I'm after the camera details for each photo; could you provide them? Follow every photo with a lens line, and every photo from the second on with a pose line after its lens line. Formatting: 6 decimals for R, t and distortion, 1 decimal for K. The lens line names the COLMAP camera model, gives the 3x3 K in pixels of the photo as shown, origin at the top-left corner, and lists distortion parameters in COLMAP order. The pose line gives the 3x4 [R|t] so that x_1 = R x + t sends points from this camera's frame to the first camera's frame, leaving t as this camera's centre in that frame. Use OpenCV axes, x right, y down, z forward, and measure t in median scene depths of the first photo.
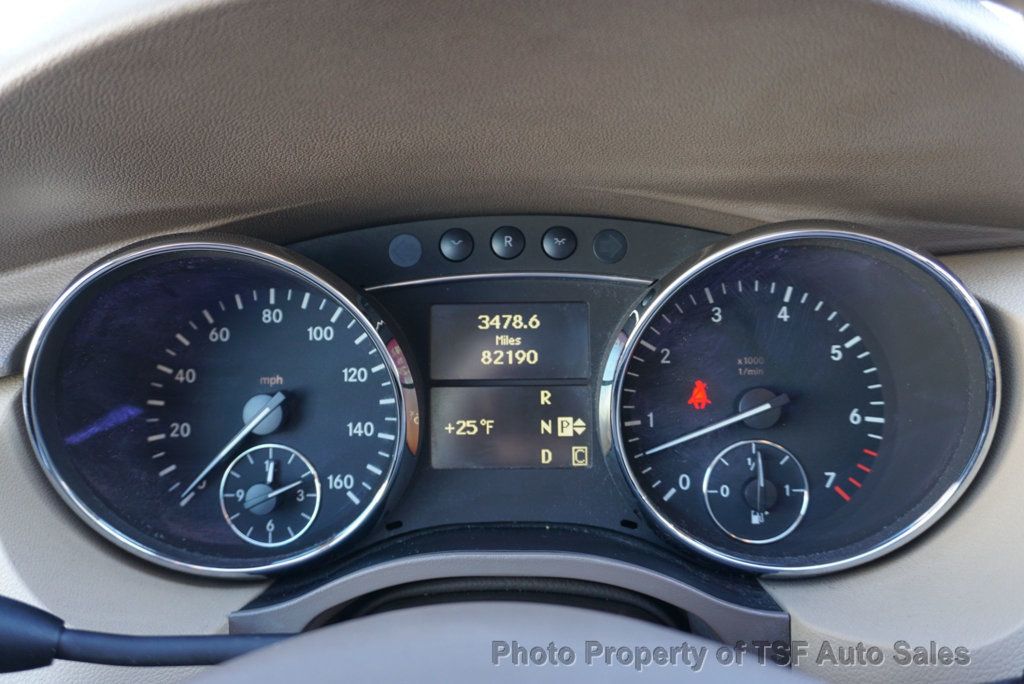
lens RADIAL K [[882.7, 0, 513.5], [0, 882.7, 350.7], [0, 0, 1]] dist [-0.016446, -0.002365]
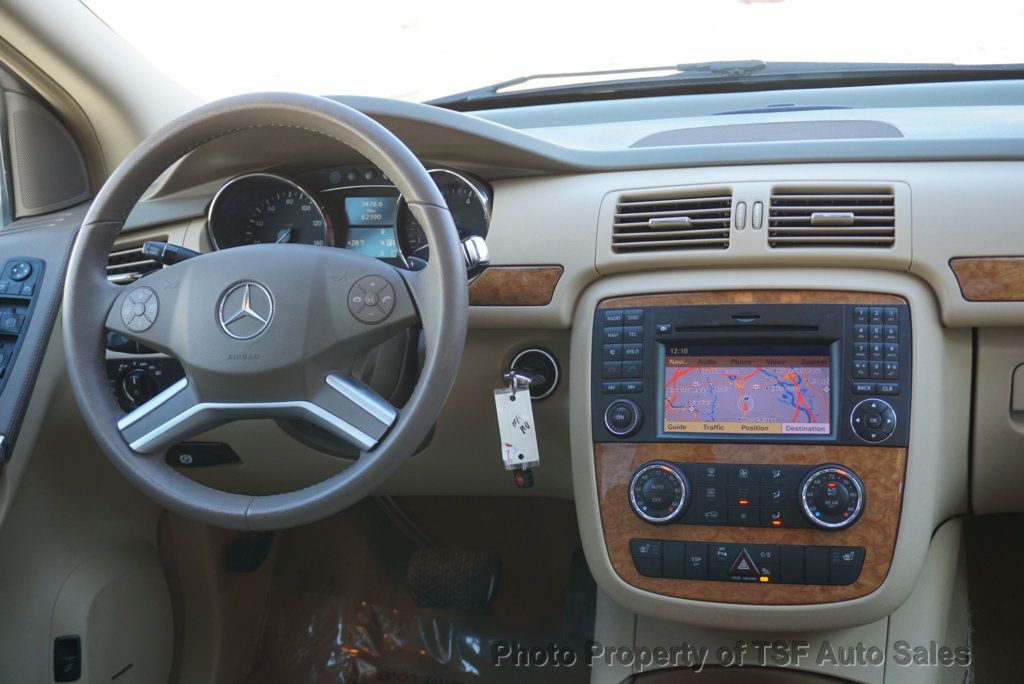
lens RADIAL K [[1296.0, 0, 492.4], [0, 1296.0, 351.9], [0, 0, 1]] dist [-0.011970, 0.000000]
pose [[0.972472, 0.032177, -0.230785, 1.290679], [-0.028608, 0.999414, 0.018794, 0.336236], [0.231255, -0.011675, 0.972823, -2.787822]]
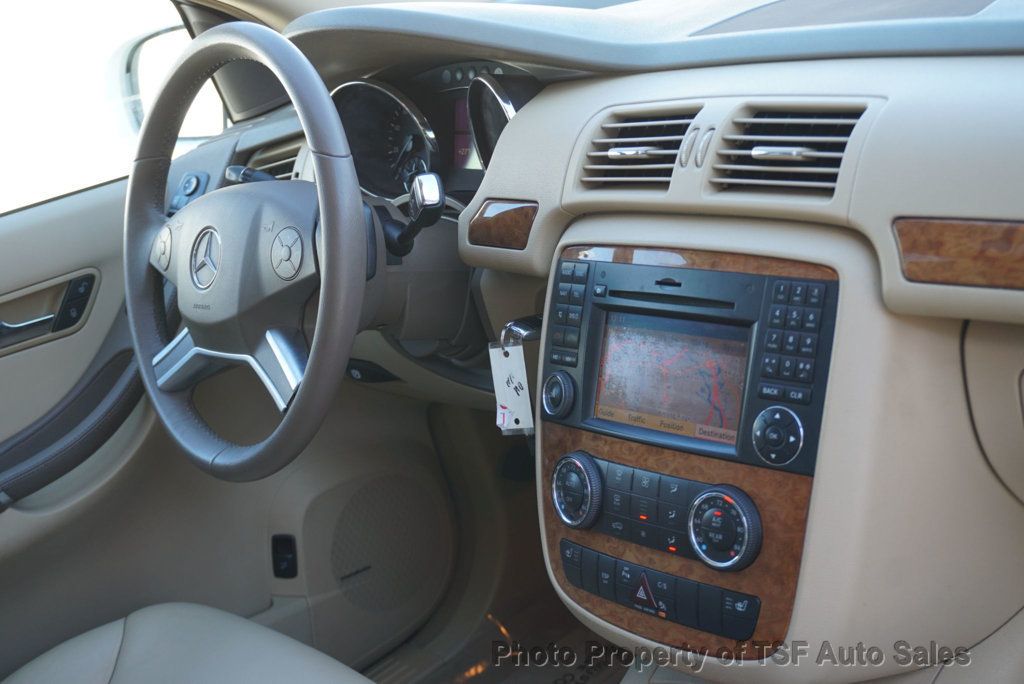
lens RADIAL K [[1537.1, 0, 503.6], [0, 1537.1, 348.6], [0, 0, 1]] dist [-0.031298, 0.000000]
pose [[0.649497, 0.126370, -0.749790, 3.224796], [0.010438, 0.984518, 0.174973, -0.115086], [0.760293, -0.121471, 0.638122, -1.655259]]
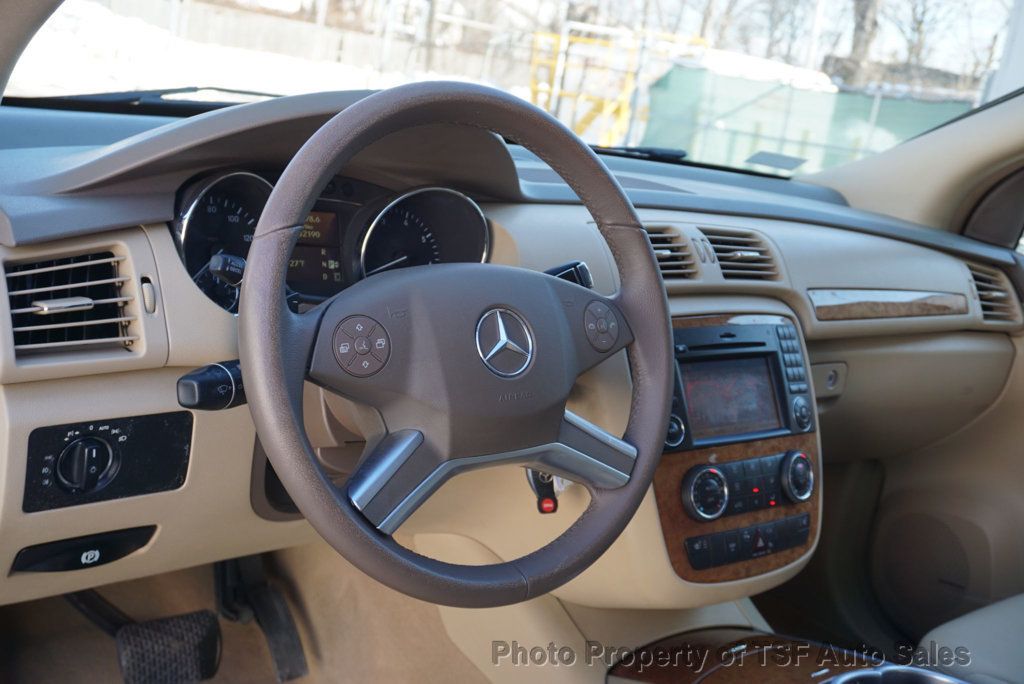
lens RADIAL K [[1143.4, 0, 505.1], [0, 1143.4, 334.2], [0, 0, 1]] dist [-0.032990, 0.000000]
pose [[0.749536, 0.000346, 0.661963, -1.615712], [0.018101, 0.999615, -0.021018, 0.344929], [-0.661715, 0.027736, 0.749242, -1.592448]]
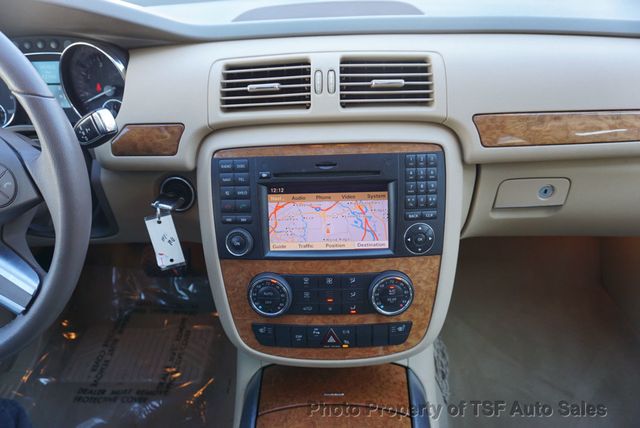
lens RADIAL K [[432.0, 0, 323.2], [0, 432.0, 210.0], [0, 0, 1]] dist [-0.053808, 0.014293]
pose [[0.999946, -0.004021, 0.009567, 1.131116], [0.000930, 0.952875, 0.303361, 0.001043], [-0.010336, -0.303336, 0.952828, -0.868484]]
